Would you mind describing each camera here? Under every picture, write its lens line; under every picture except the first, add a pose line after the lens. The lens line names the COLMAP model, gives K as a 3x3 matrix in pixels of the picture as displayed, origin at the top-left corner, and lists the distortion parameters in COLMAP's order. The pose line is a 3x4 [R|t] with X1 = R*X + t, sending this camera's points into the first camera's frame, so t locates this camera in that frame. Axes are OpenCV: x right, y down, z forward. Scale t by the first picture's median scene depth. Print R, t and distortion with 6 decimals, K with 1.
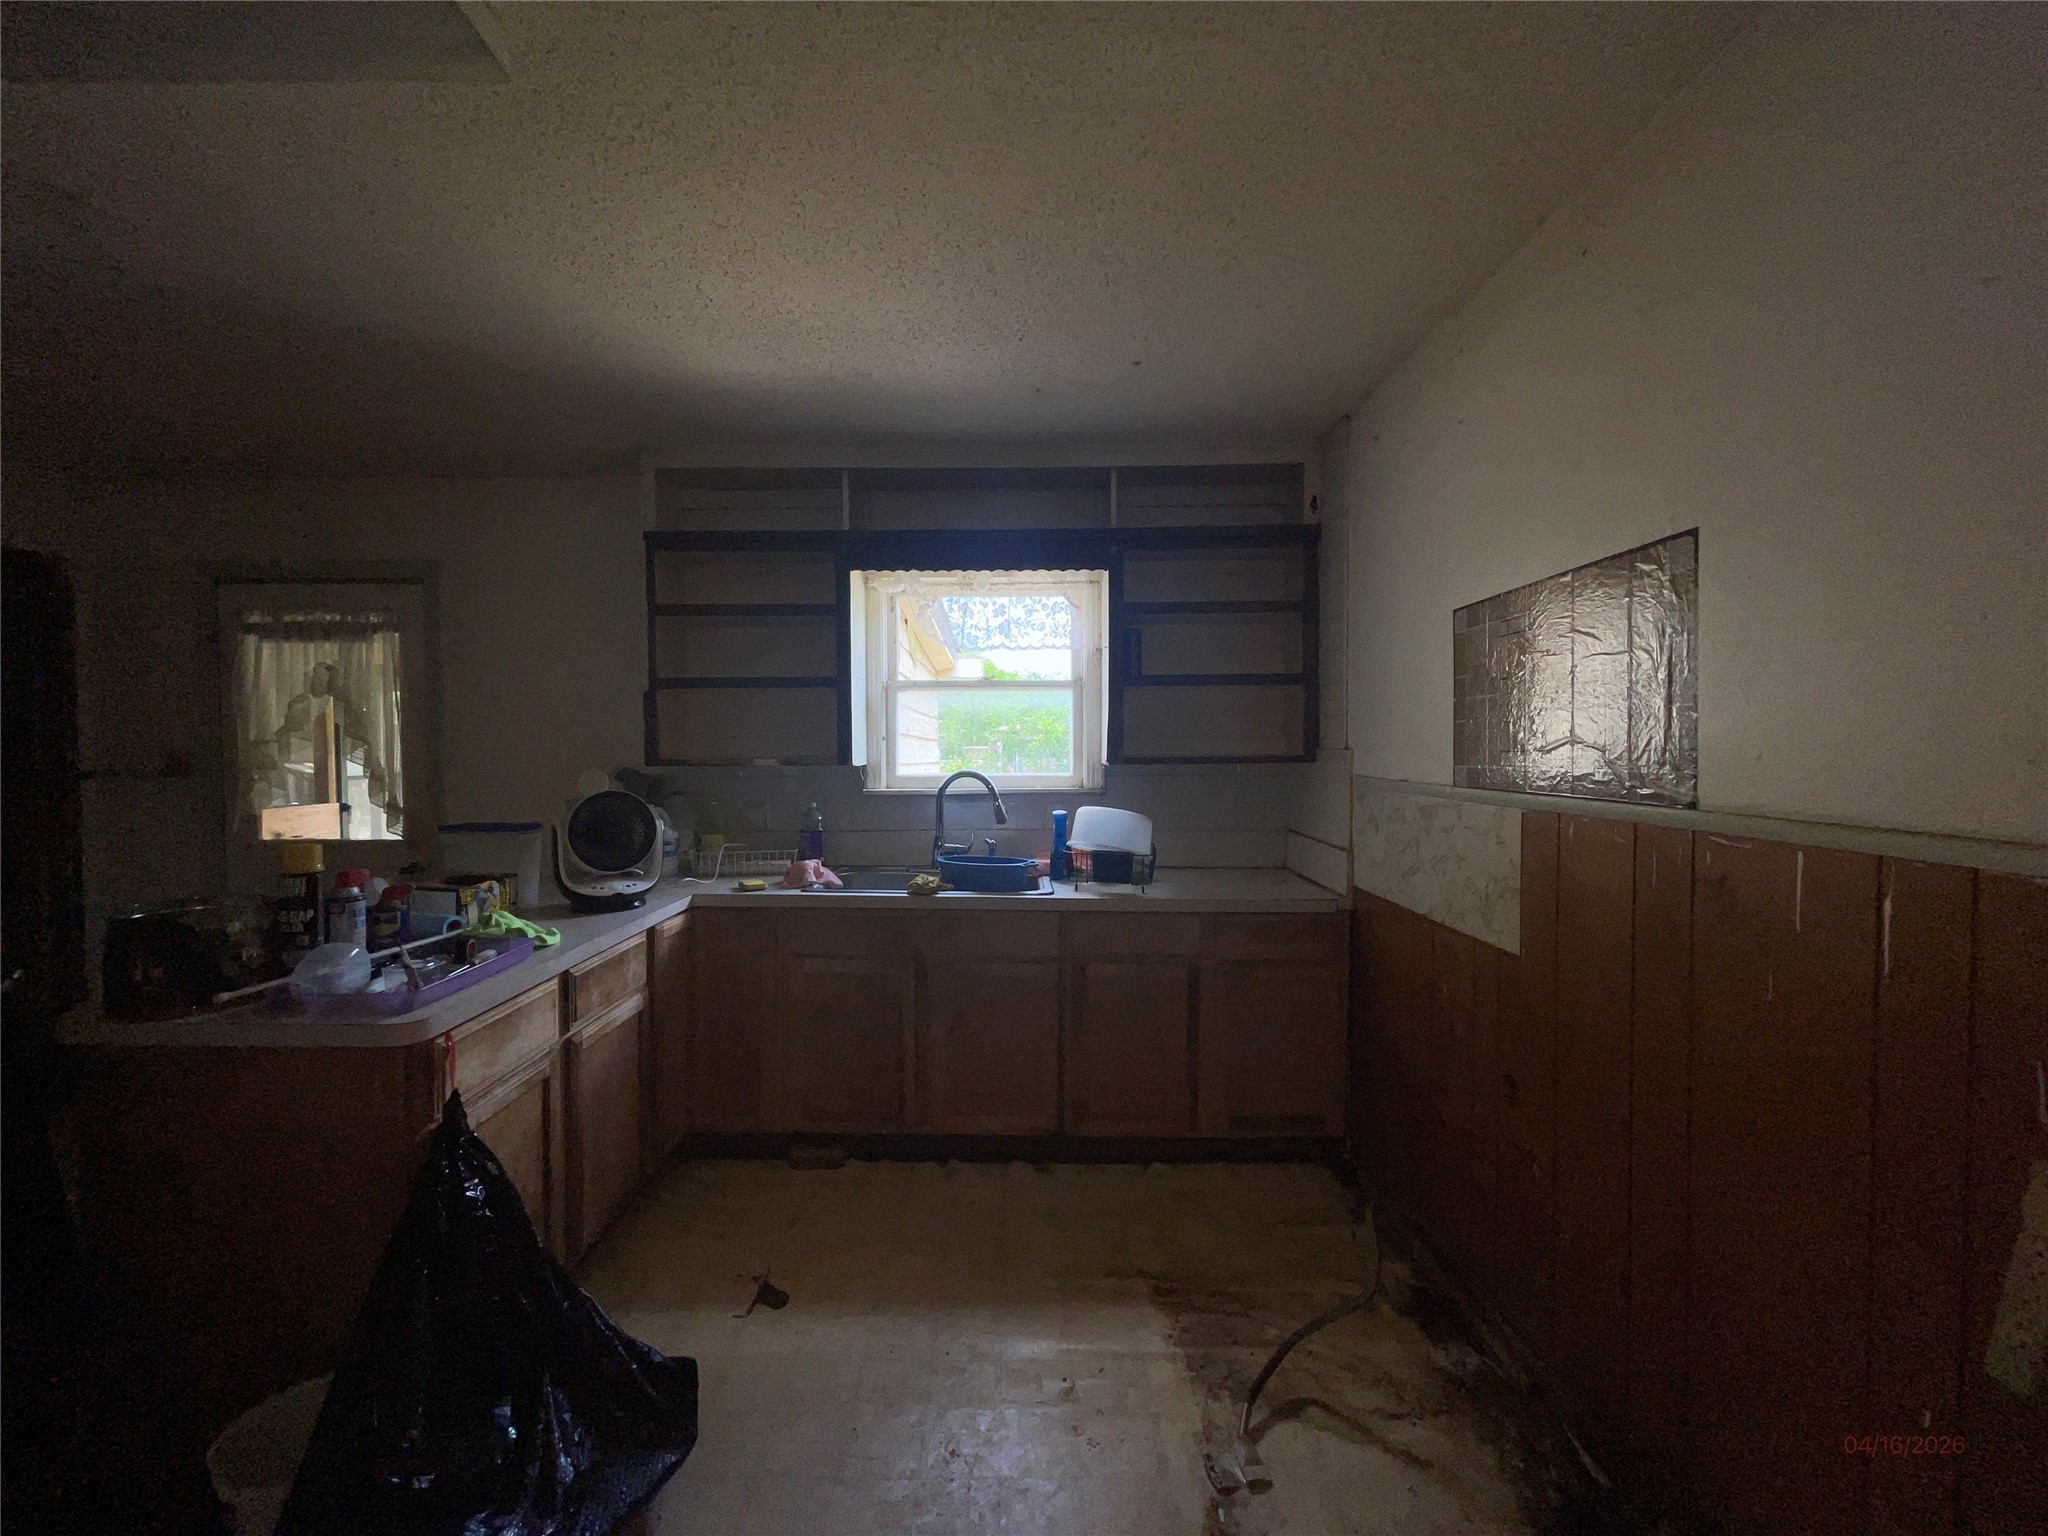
lens RADIAL K [[830.2, 0, 1017.7], [0, 830.2, 764.4], [0, 0, 1]] dist [0.001410, -0.000157]
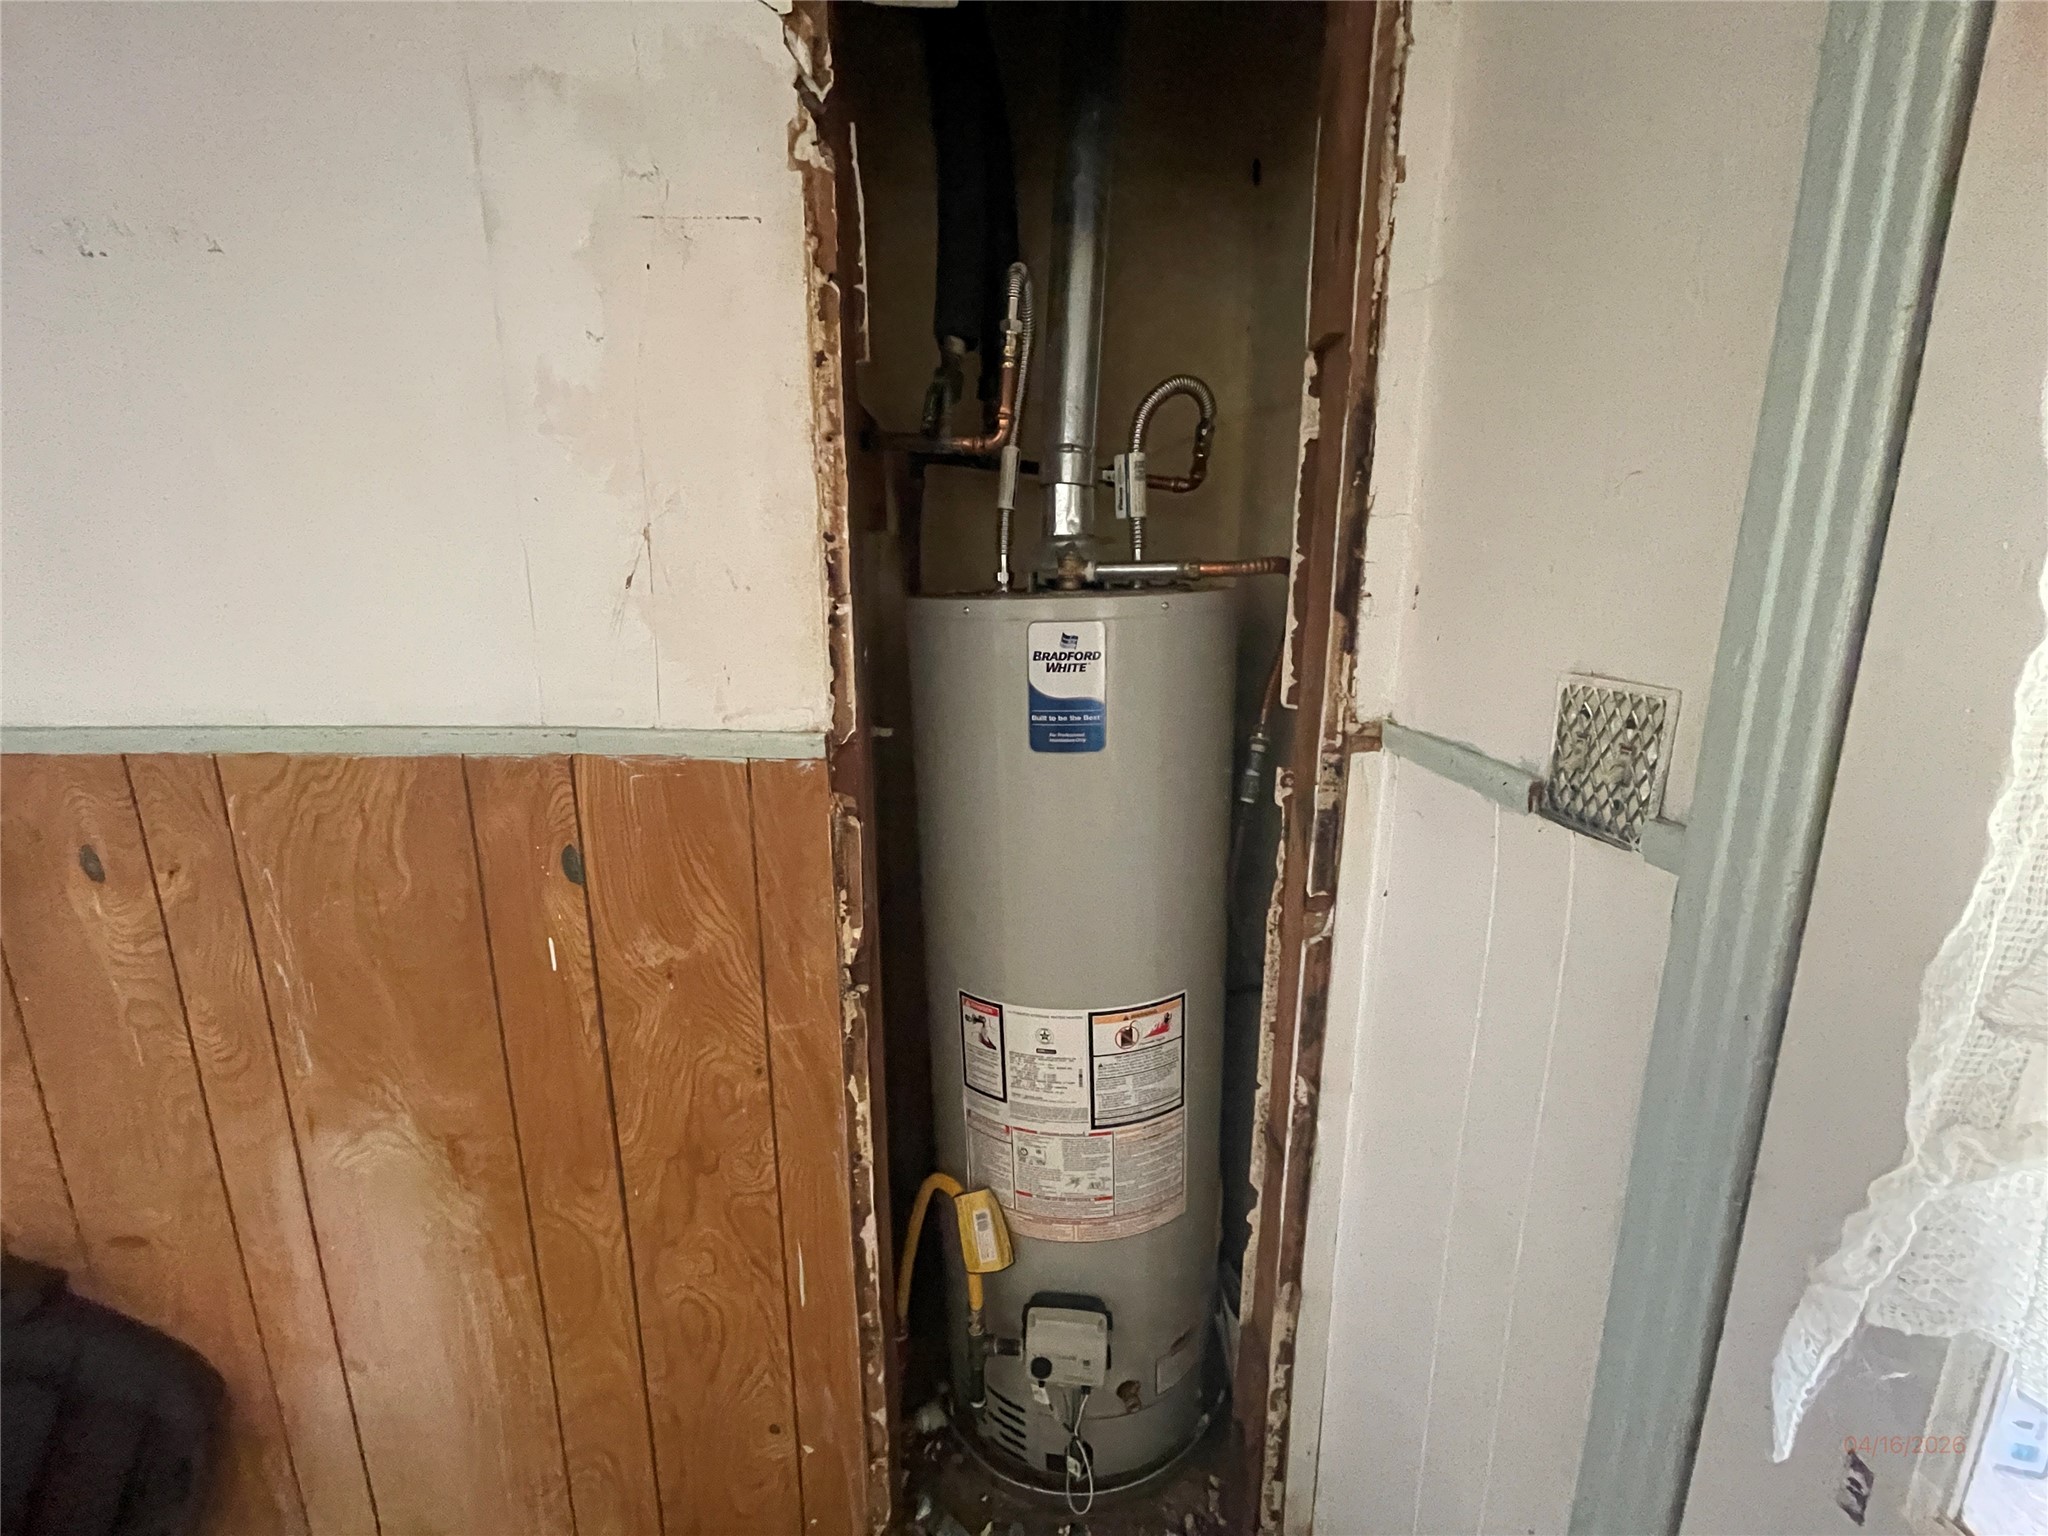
lens RADIAL K [[822.3, 0, 1004.7], [0, 822.3, 769.3], [0, 0, 1]] dist [0.002385, 0.000025]
pose [[0.000527, 0.214735, -0.976672, -1.381315], [-0.022950, 0.976418, 0.214666, -0.059765], [0.999736, 0.022302, 0.005443, 1.441604]]
